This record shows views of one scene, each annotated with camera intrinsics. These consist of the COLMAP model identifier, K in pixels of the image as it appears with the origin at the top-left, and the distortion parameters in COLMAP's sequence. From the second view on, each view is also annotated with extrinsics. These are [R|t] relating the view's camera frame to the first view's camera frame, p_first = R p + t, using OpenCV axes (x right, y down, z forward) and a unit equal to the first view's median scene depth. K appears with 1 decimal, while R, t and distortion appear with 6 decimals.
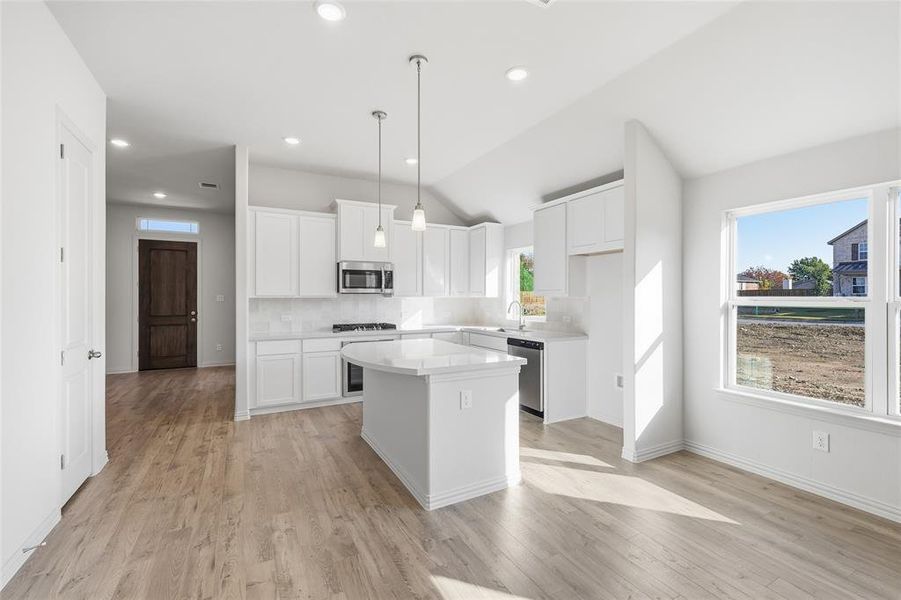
lens RADIAL K [[396.0, 0, 452.8], [0, 396.0, 297.9], [0, 0, 1]] dist [0.001799, 0.000458]
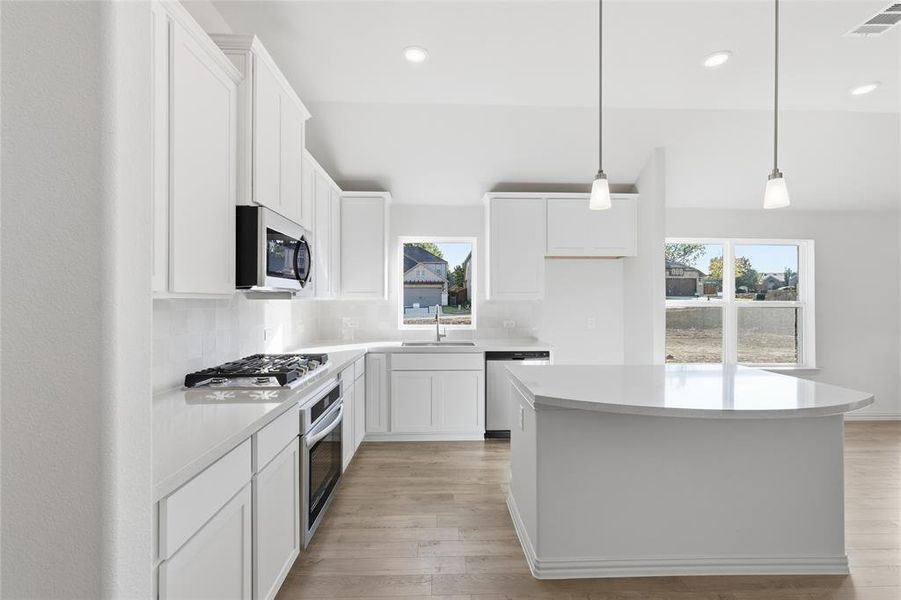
lens RADIAL K [[396.0, 0, 452.8], [0, 396.0, 297.9], [0, 0, 1]] dist [0.001799, 0.000458]
pose [[0.433384, 0.010734, 0.901145, -0.648212], [-0.000258, 0.999931, -0.011787, 0.004037], [-0.901209, 0.004875, 0.433357, 0.780435]]
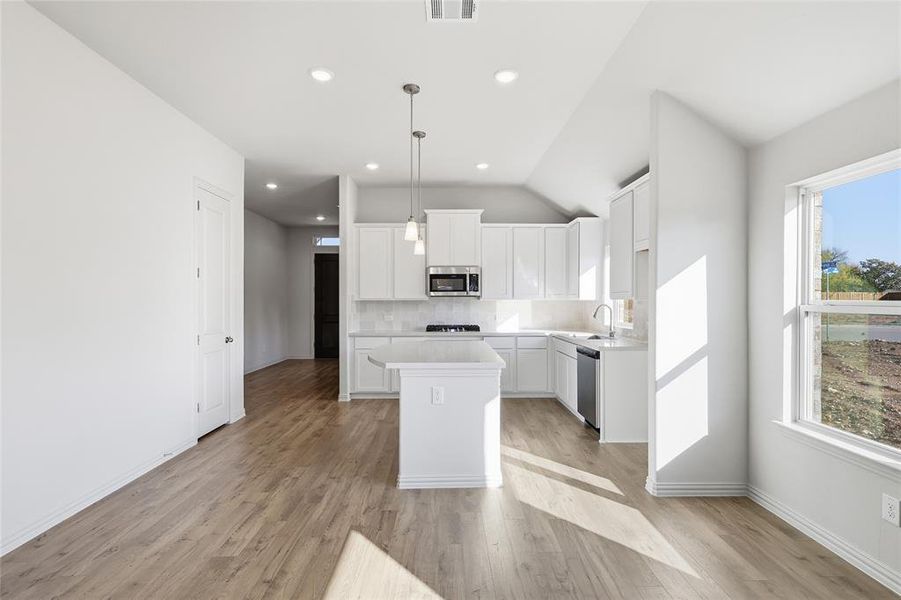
lens RADIAL K [[427.4, 0, 450.5], [0, 427.4, 300.0], [0, 0, 1]] dist [0.002271, 0.000586]
pose [[0.887819, 0.000865, -0.460192, 0.363586], [-0.000932, 1.000000, 0.000080, -0.001975], [0.460192, 0.000358, 0.887819, -0.010656]]
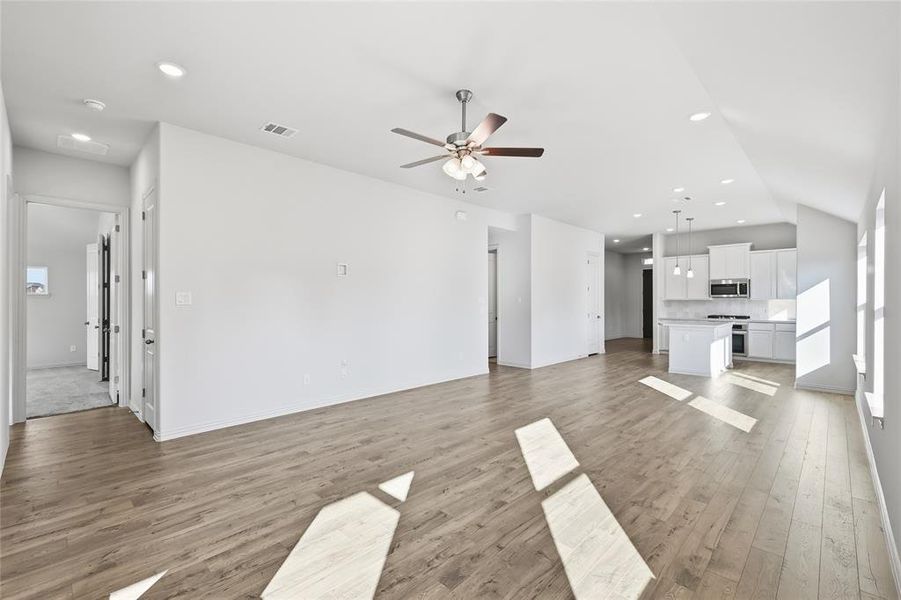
lens RADIAL K [[396.0, 0, 452.8], [0, 396.0, 297.9], [0, 0, 1]] dist [0.001799, 0.000458]
pose [[0.313695, -0.004533, -0.949513, 1.273940], [0.000026, 0.999989, -0.004766, -0.001517], [0.949524, 0.001471, 0.313691, -0.826403]]
